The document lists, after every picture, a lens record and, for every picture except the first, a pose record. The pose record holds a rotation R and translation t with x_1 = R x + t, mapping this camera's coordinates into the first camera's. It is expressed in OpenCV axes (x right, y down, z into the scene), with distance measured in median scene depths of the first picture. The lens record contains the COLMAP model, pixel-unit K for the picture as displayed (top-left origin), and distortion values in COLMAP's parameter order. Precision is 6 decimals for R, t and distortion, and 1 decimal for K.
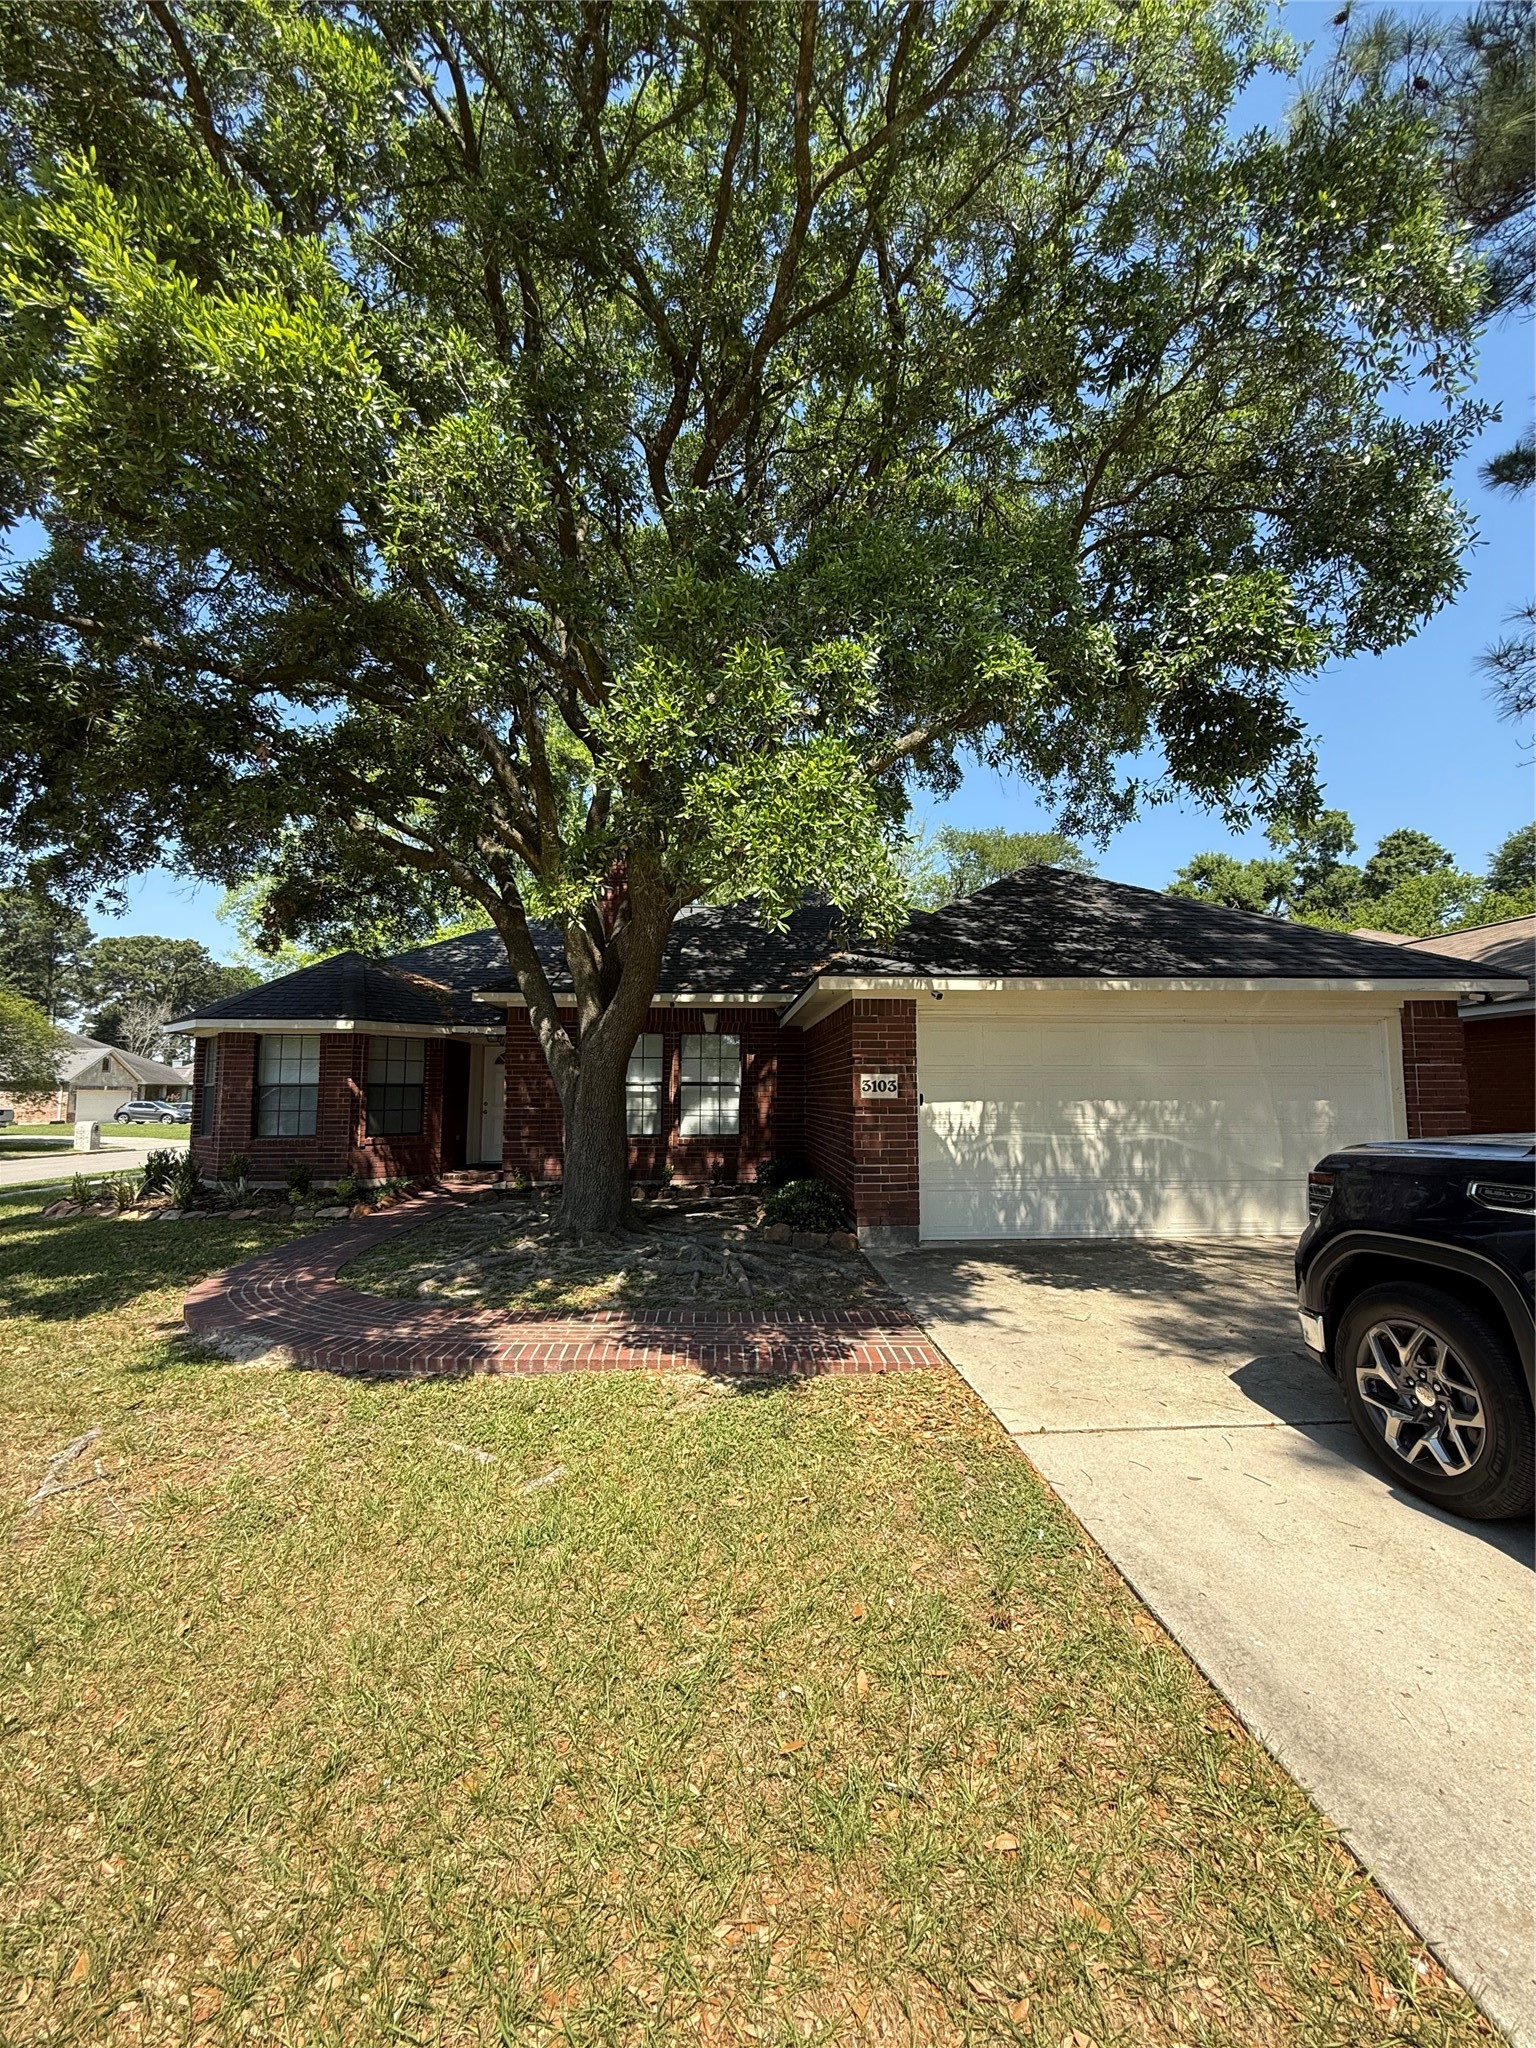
lens RADIAL K [[813.6, 0, 772.6], [0, 813.6, 1020.4], [0, 0, 1]] dist [-0.000024, 0.000742]
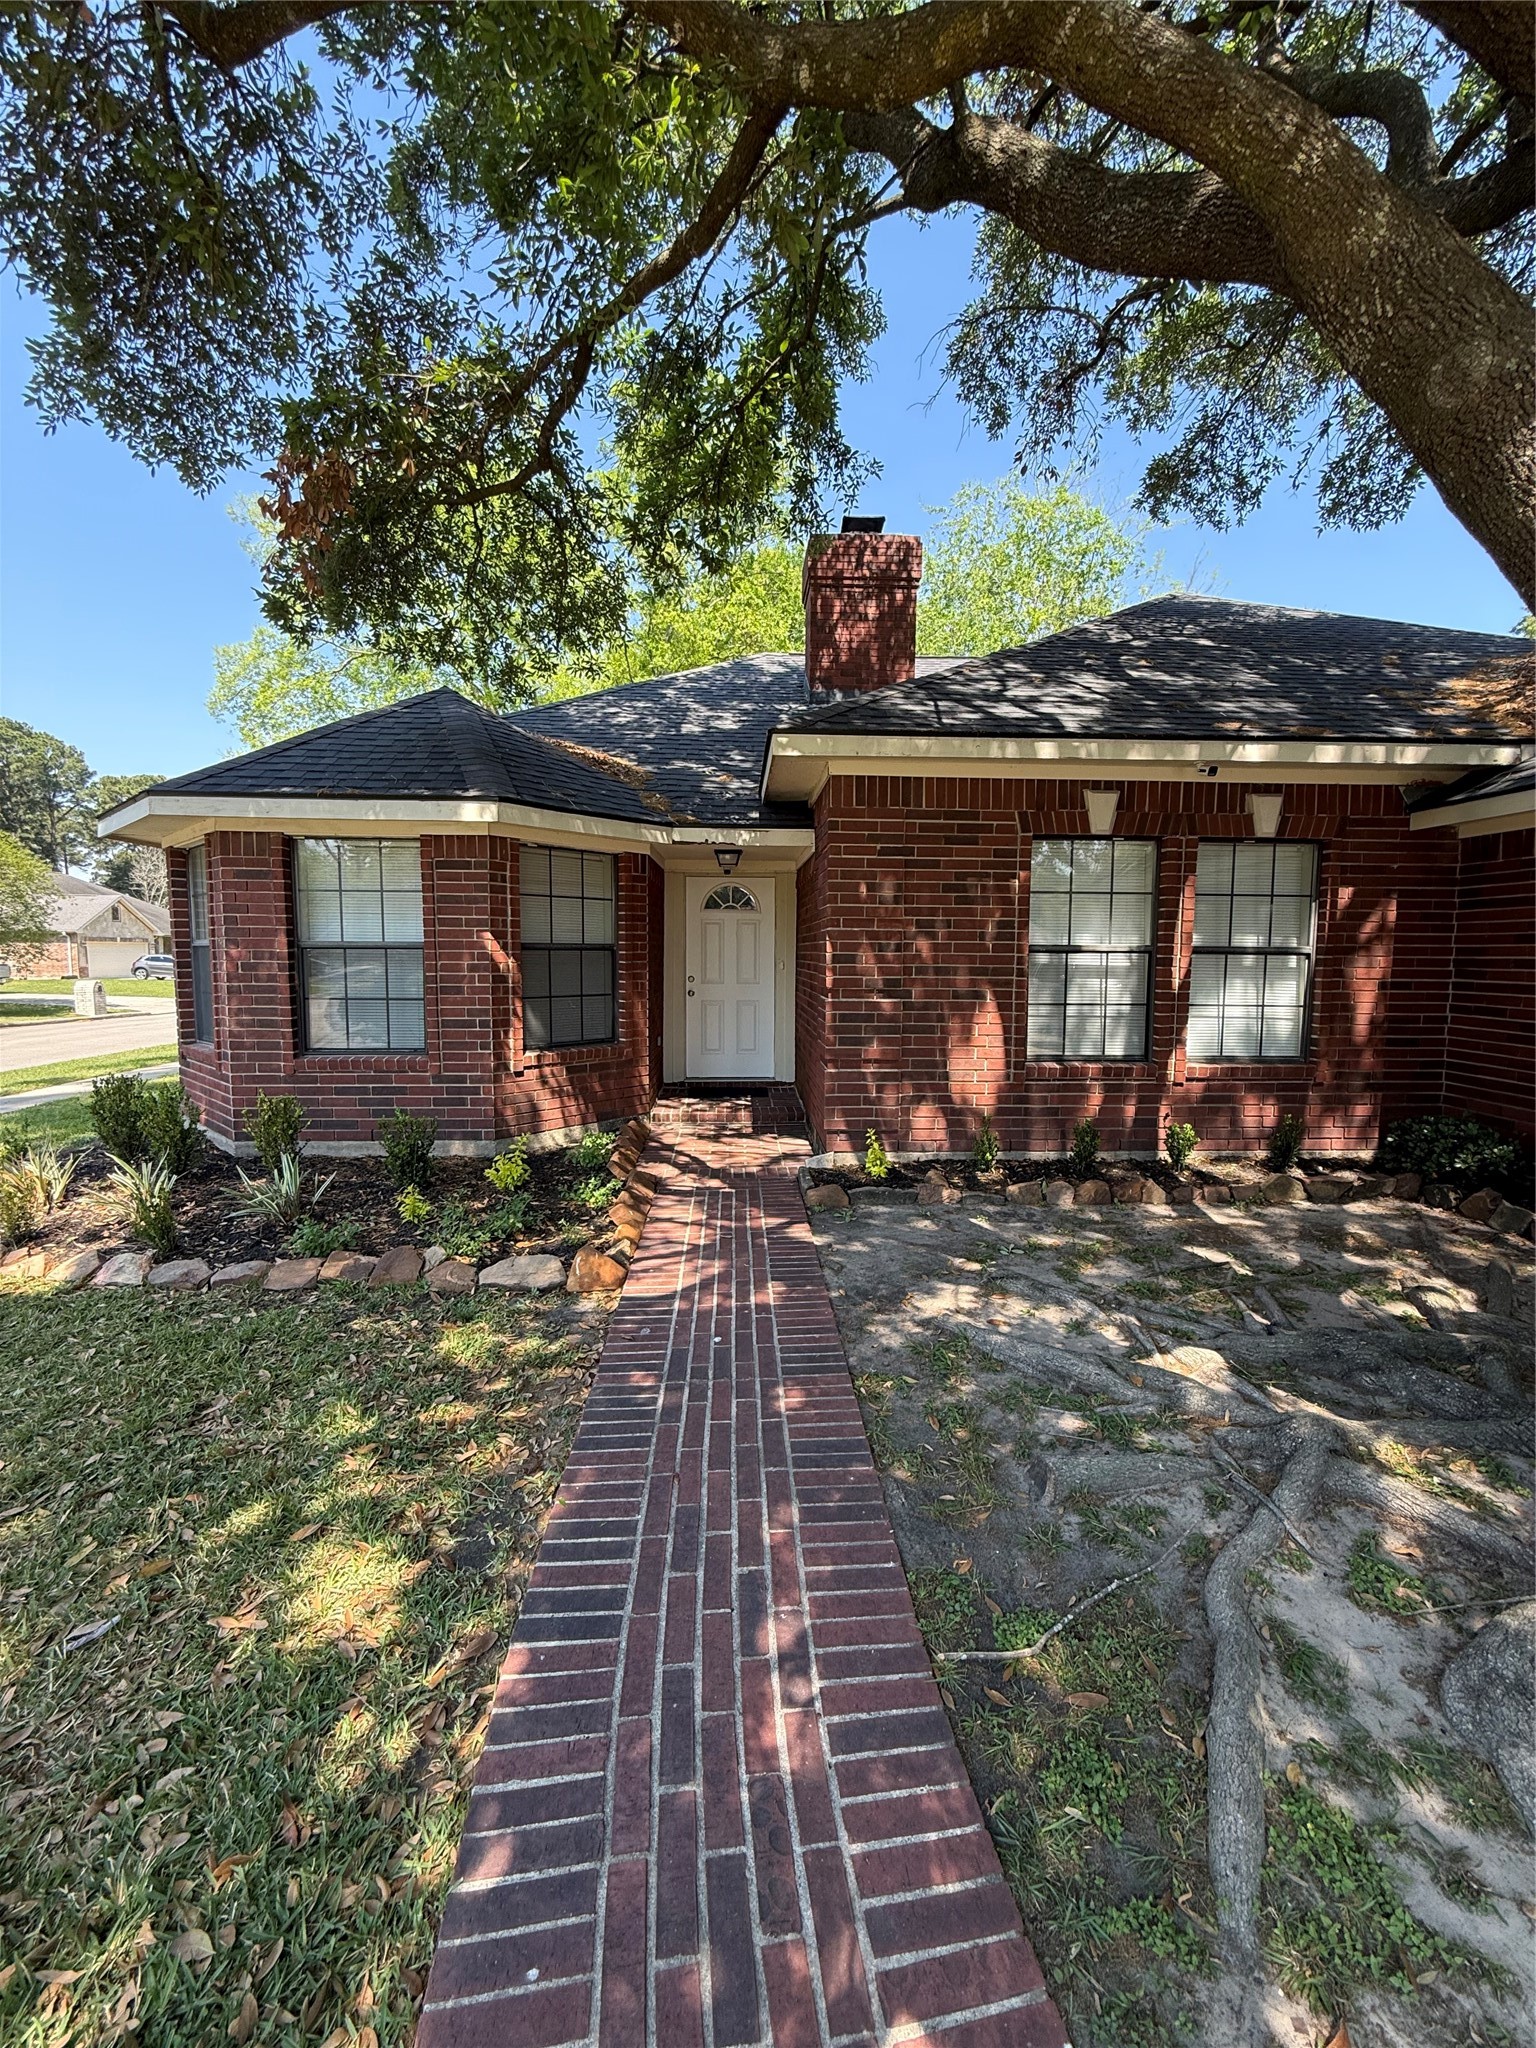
lens RADIAL K [[813.6, 0, 773.1], [0, 813.6, 1014.6], [0, 0, 1]] dist [-0.000024, 0.000742]
pose [[0.999714, 0.011530, -0.020940, -0.338484], [-0.007857, 0.985808, 0.167693, 0.037547], [0.022577, -0.167481, 0.985617, 0.522396]]
